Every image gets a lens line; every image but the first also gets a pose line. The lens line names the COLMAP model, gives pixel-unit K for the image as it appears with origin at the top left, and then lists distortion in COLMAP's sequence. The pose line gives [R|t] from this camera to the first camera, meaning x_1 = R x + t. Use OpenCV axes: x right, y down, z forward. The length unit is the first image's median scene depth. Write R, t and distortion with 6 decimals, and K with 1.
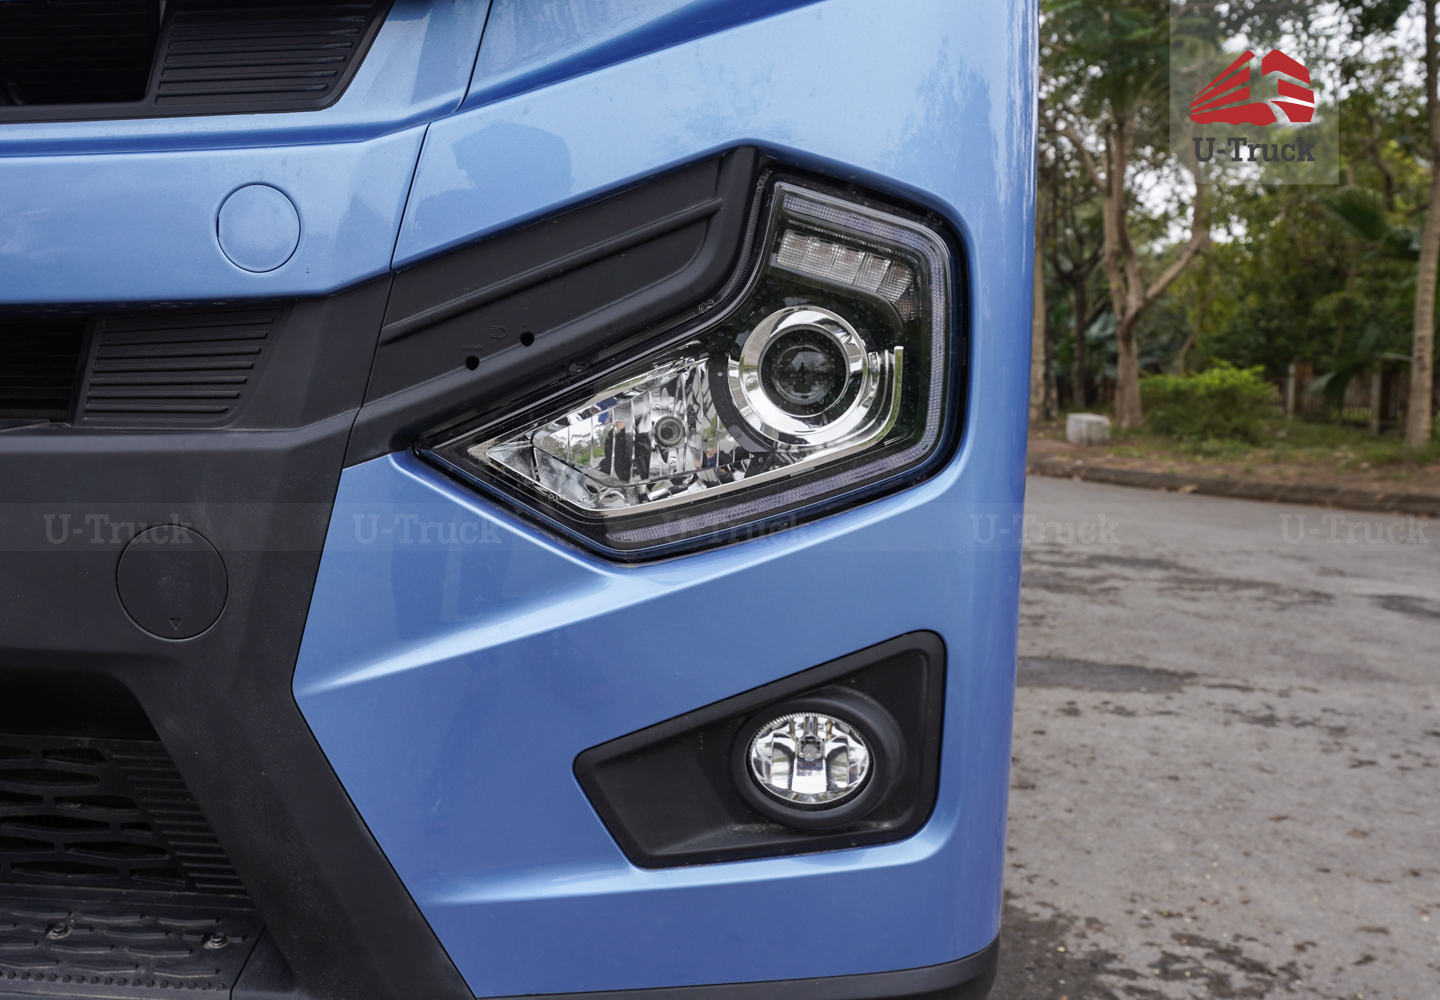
lens RADIAL K [[1204.4, 0, 720.0], [0, 1204.4, 500.0], [0, 0, 1]] dist [-0.006033, -0.004845]
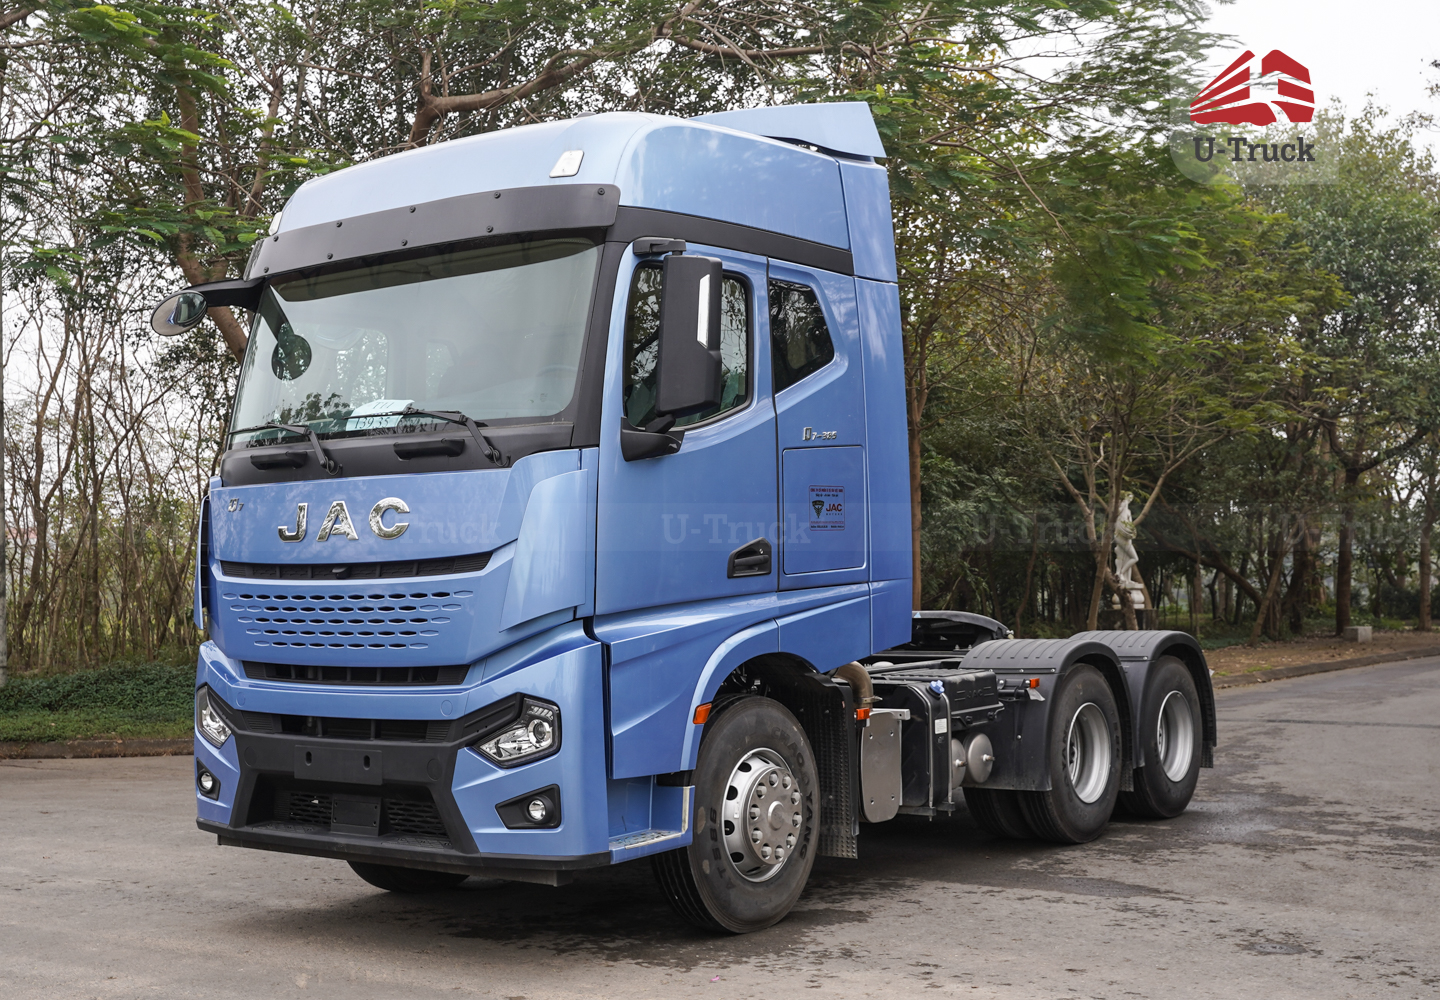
lens RADIAL K [[1780.4, 0, 720.0], [0, 1780.4, 500.0], [0, 0, 1]] dist [0.018291, 0.002771]
pose [[0.855947, -0.054104, -0.514225, 1.164341], [-0.022463, 0.989681, -0.141519, -0.006902], [0.516575, 0.132683, 0.845899, -1.277760]]
